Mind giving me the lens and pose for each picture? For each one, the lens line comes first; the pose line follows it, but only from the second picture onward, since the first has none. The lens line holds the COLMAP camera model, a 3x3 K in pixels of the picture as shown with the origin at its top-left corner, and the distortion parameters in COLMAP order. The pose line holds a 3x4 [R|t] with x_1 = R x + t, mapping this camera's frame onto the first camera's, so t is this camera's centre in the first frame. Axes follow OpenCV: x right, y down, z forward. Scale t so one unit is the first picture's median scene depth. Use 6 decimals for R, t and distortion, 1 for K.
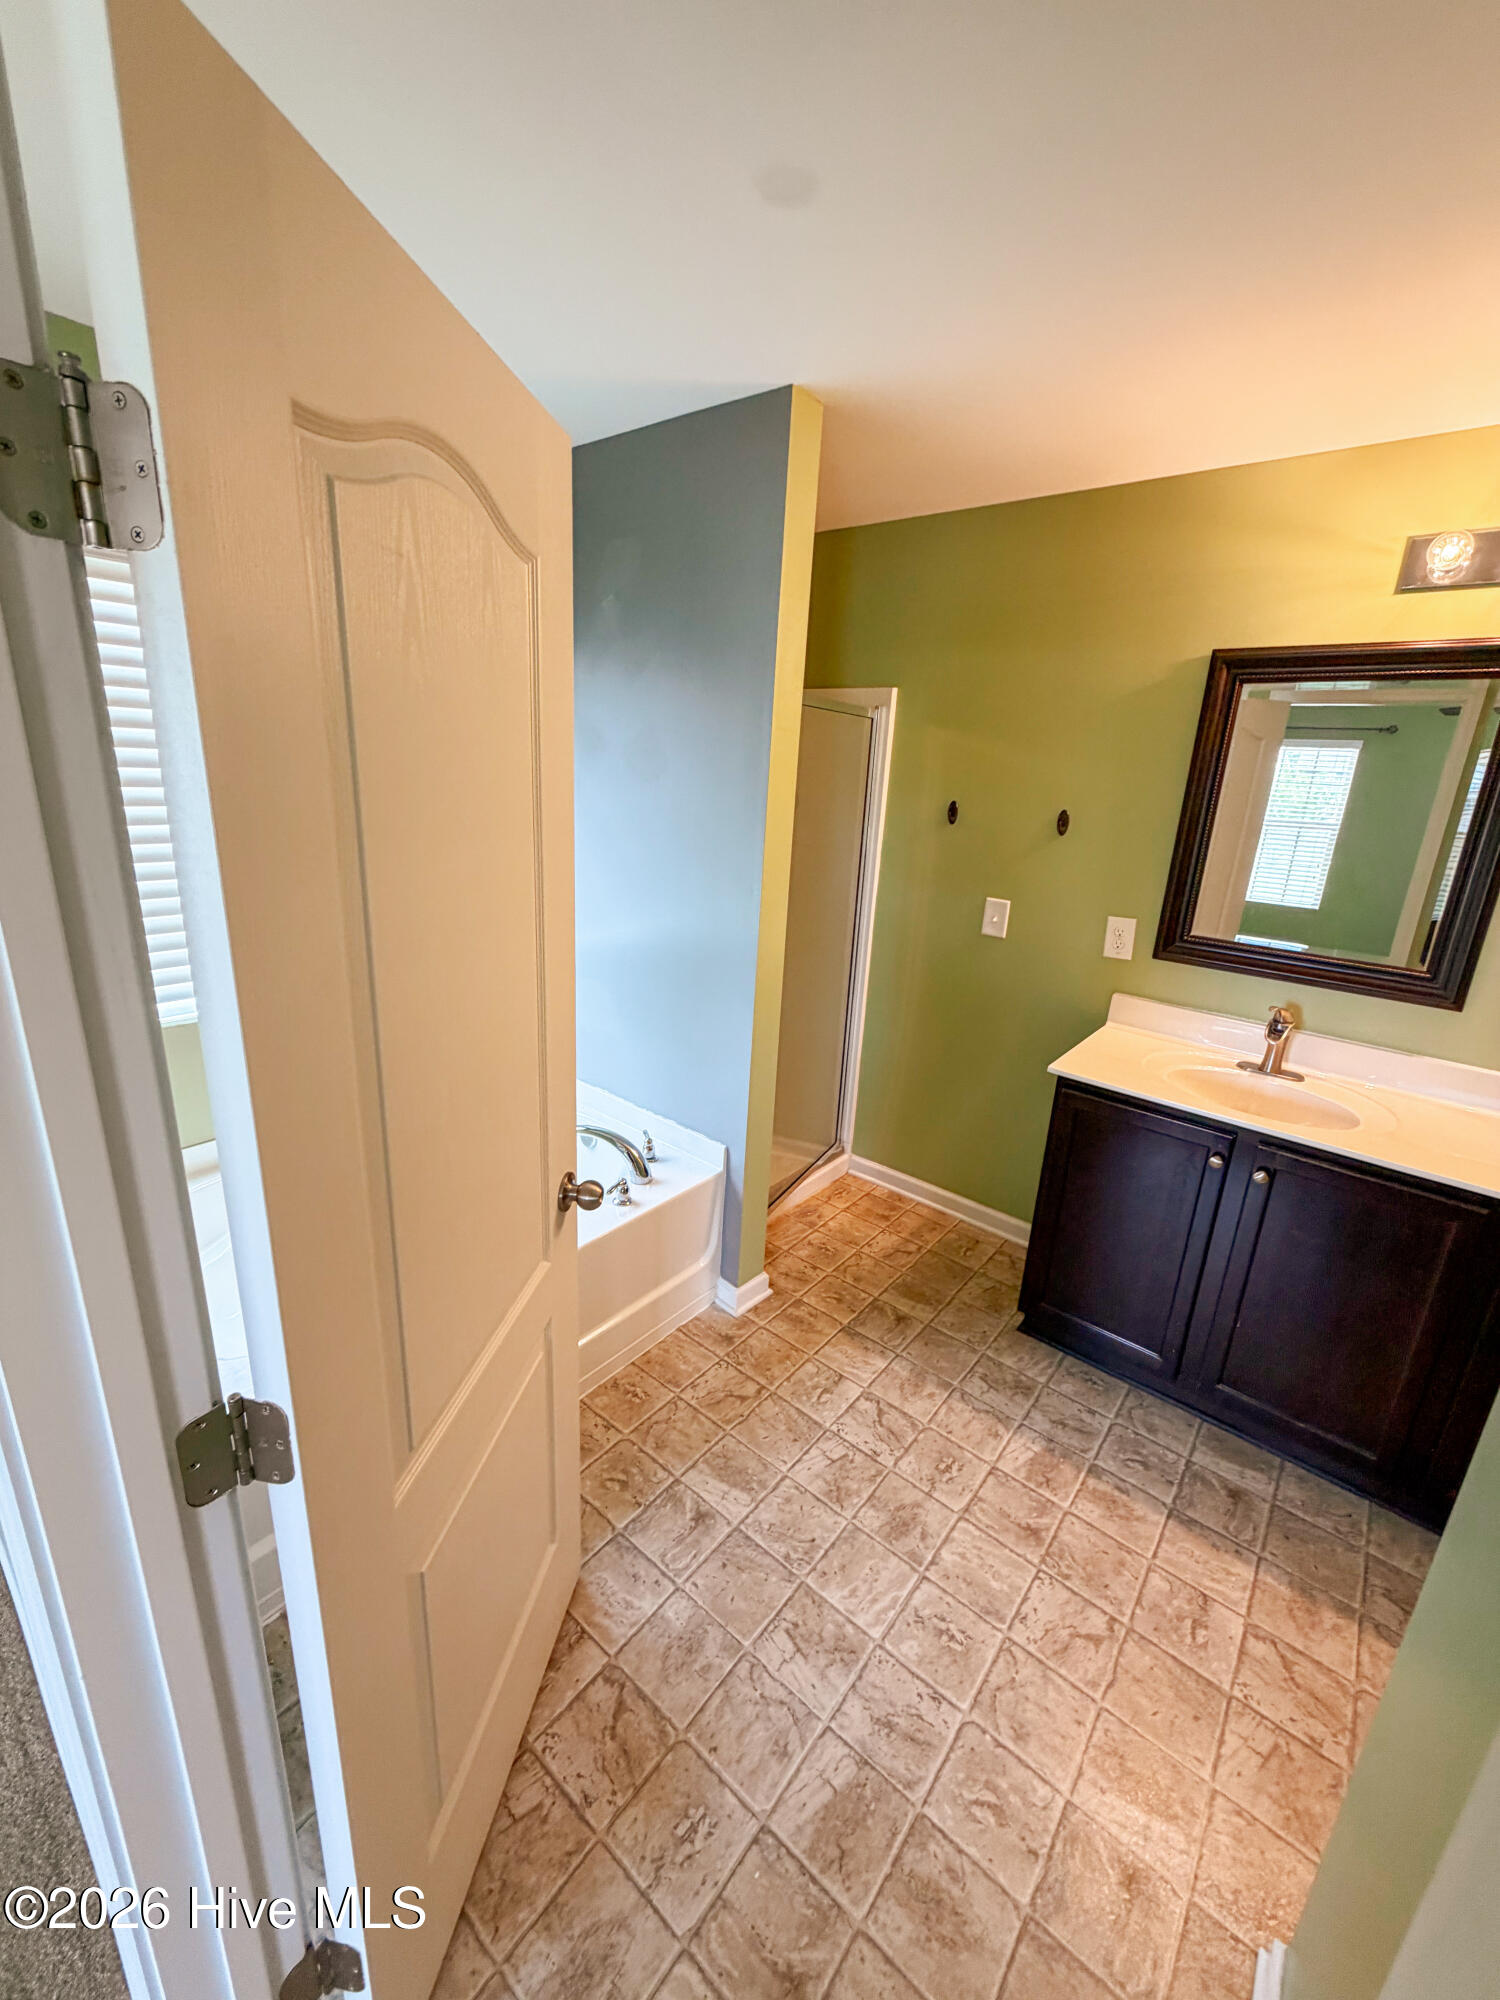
lens RADIAL K [[795.3, 0, 748.0], [0, 795.3, 994.3], [0, 0, 1]] dist [0.000549, 0.000054]
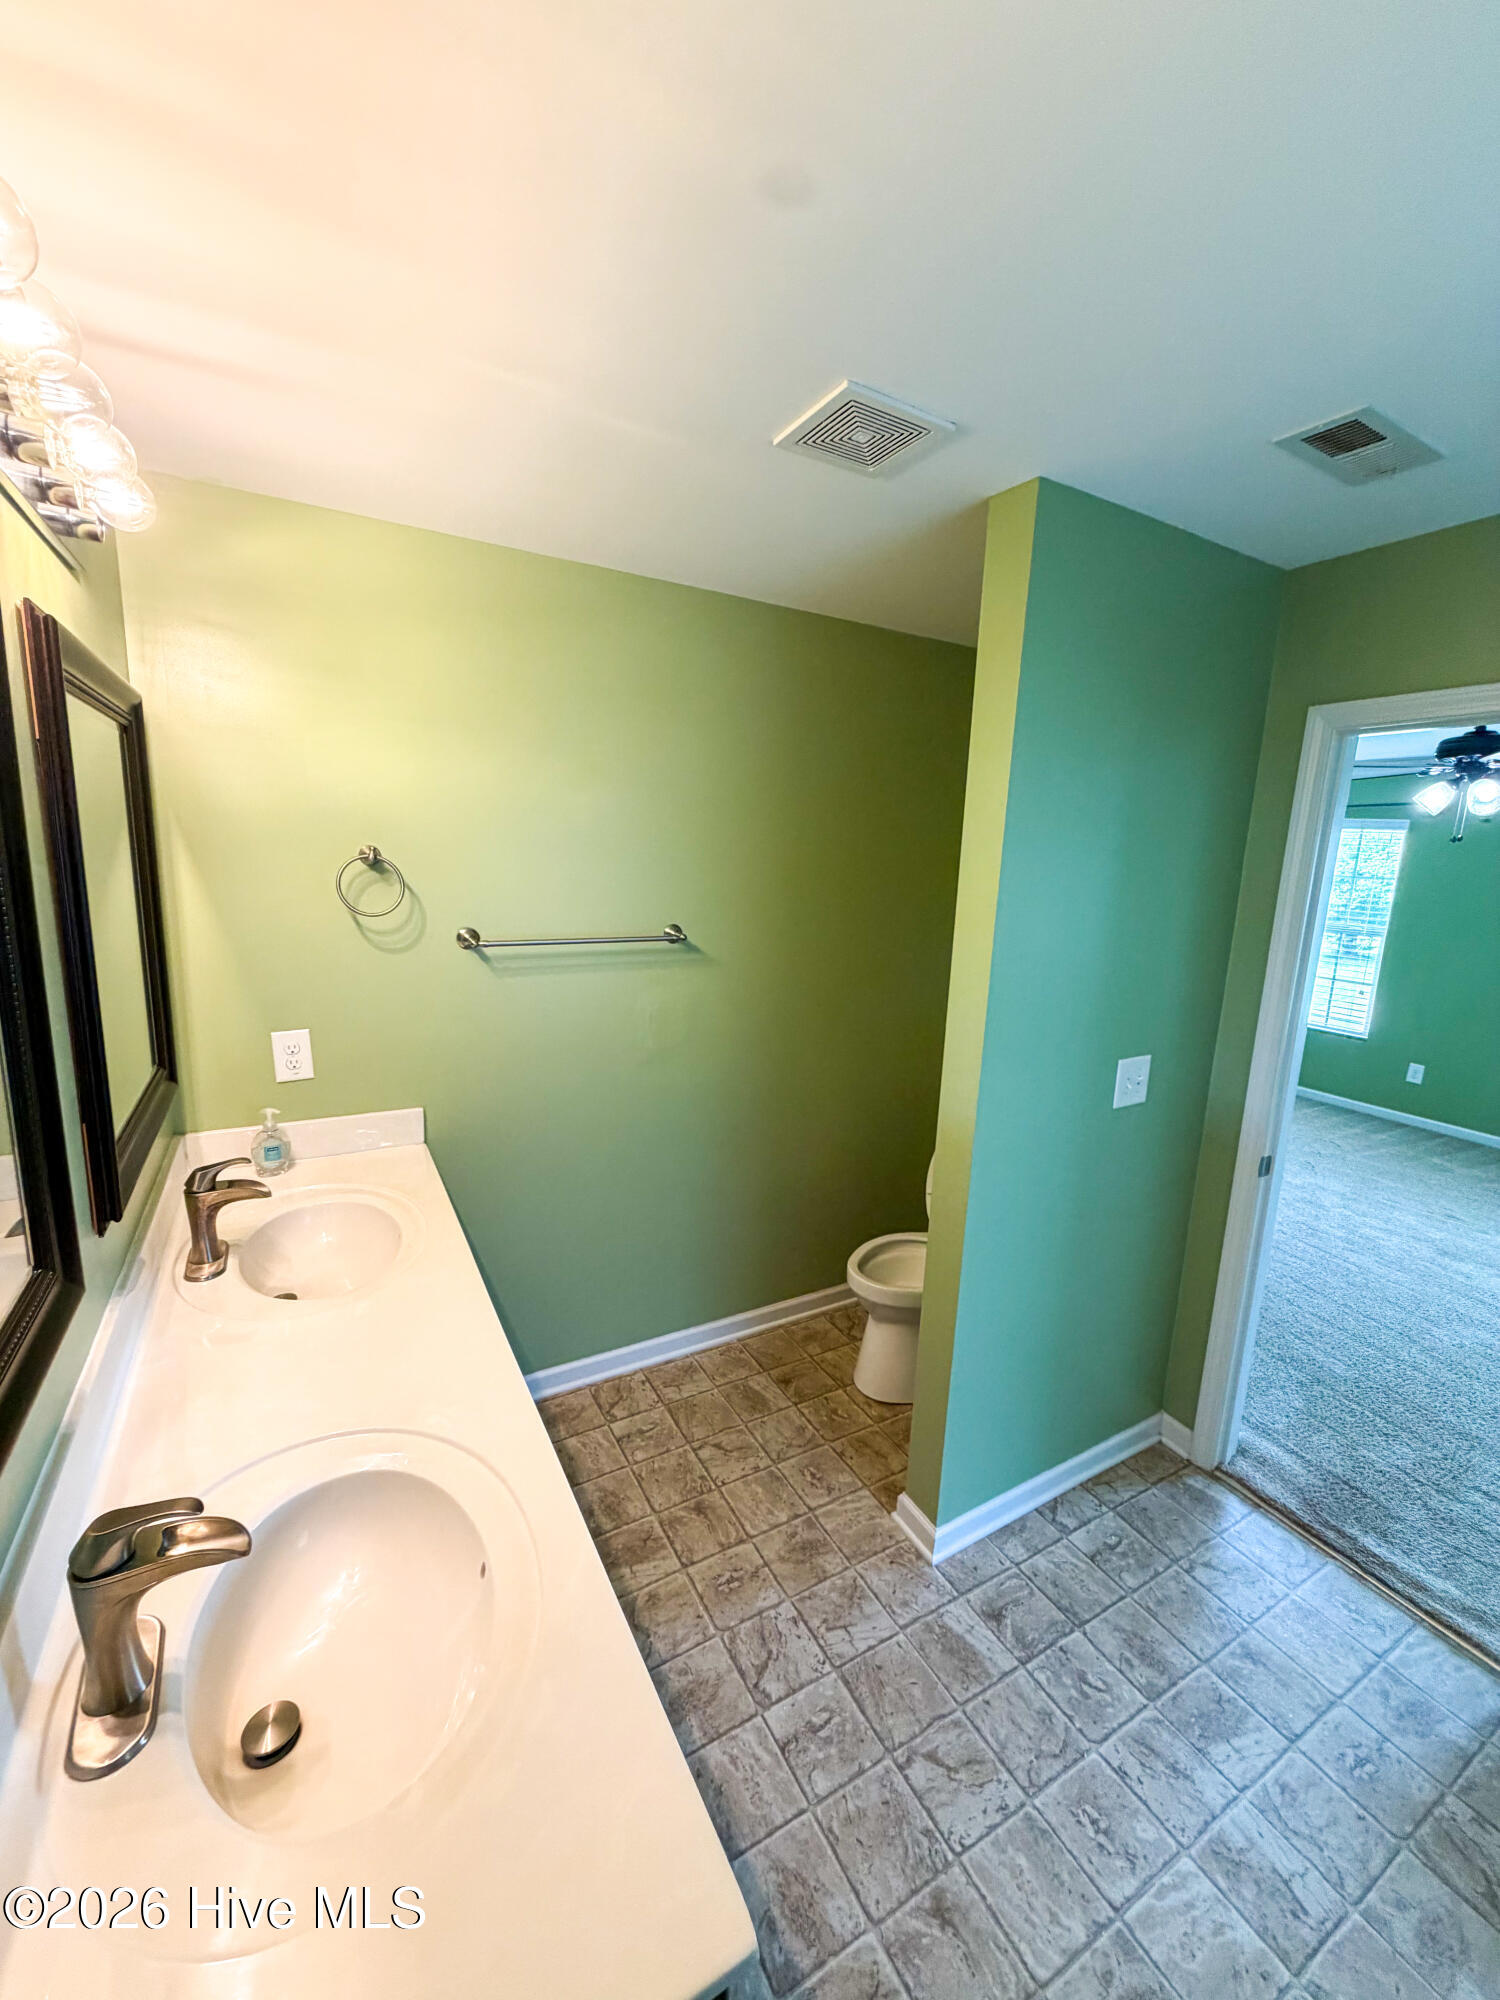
lens RADIAL K [[795.3, 0, 753.1], [0, 795.3, 999.5], [0, 0, 1]] dist [0.000549, 0.000054]
pose [[-0.932306, -0.147968, 0.330017, 0.455932], [0.018845, 0.891365, 0.452894, -0.453061], [-0.361180, 0.428455, -0.828237, 1.482436]]
